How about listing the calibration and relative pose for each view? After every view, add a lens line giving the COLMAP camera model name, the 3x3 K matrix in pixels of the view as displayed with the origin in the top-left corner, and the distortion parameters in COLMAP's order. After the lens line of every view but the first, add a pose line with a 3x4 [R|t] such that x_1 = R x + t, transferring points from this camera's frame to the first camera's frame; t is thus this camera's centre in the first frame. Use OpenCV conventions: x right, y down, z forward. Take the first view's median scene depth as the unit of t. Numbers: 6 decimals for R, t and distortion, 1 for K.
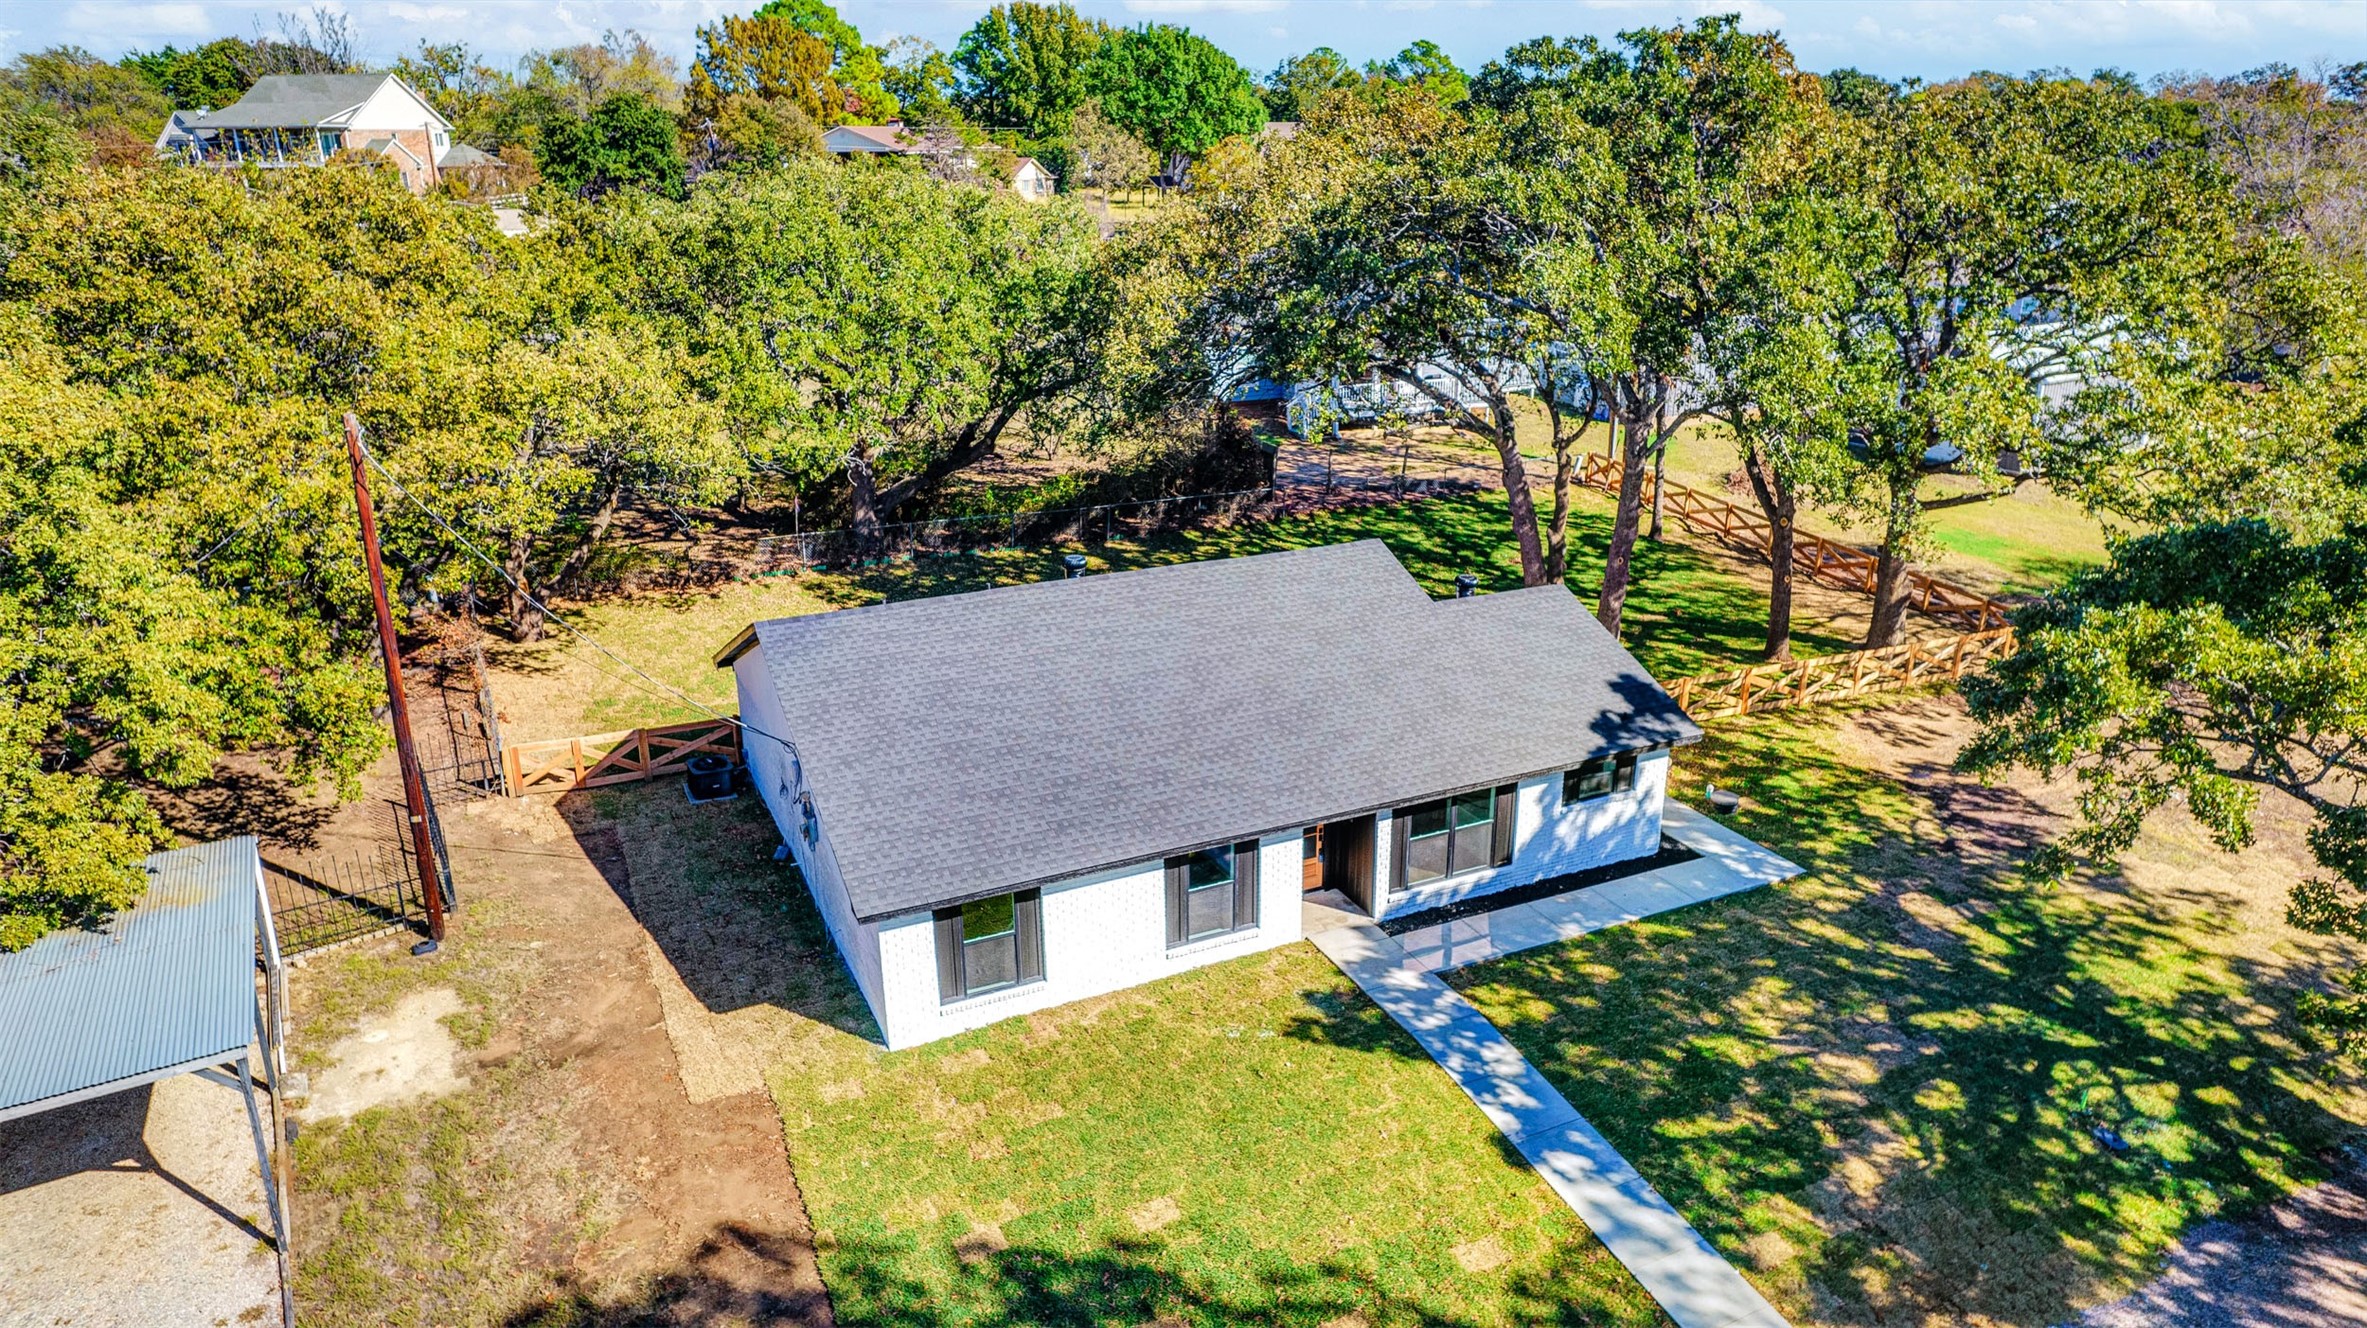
lens RADIAL K [[1469.0, 0, 1237.2], [0, 1469.0, 657.9], [0, 0, 1]] dist [-0.020036, 0.000734]
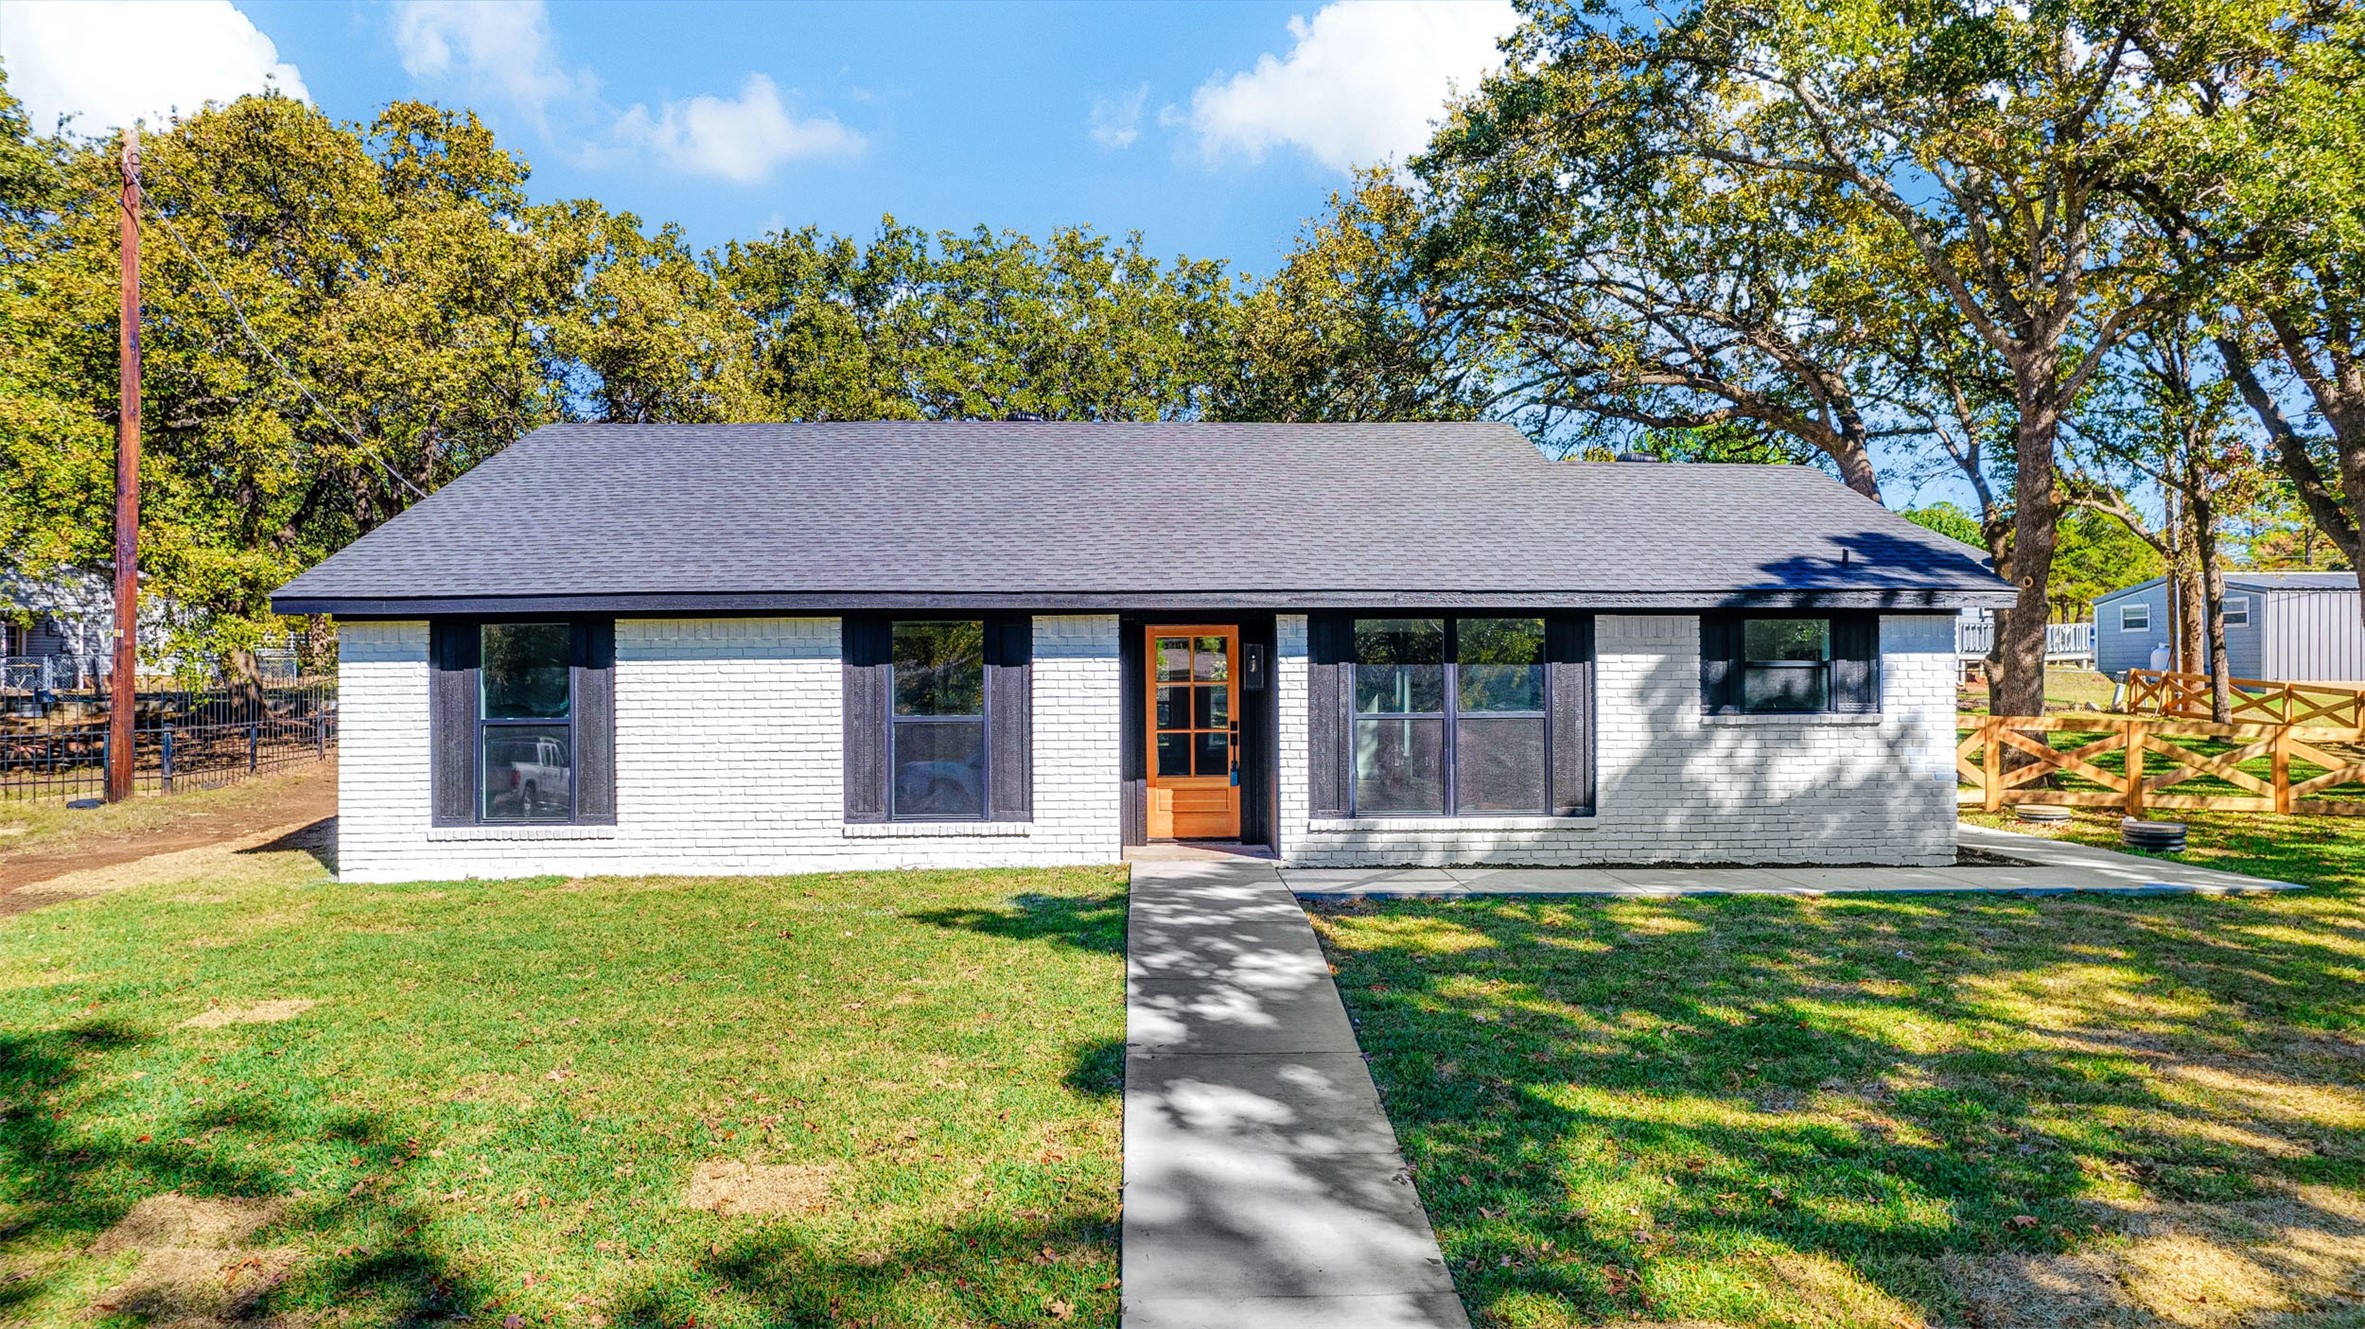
lens RADIAL K [[1514.9, 0, 1182.5], [0, 1514.9, 664.5], [0, 0, 1]] dist [-0.024992, 0.001115]
pose [[0.917257, 0.017149, -0.397926, 0.292361], [-0.139892, 0.949293, -0.281554, 0.282647], [0.372920, 0.313924, 0.873145, 0.524693]]
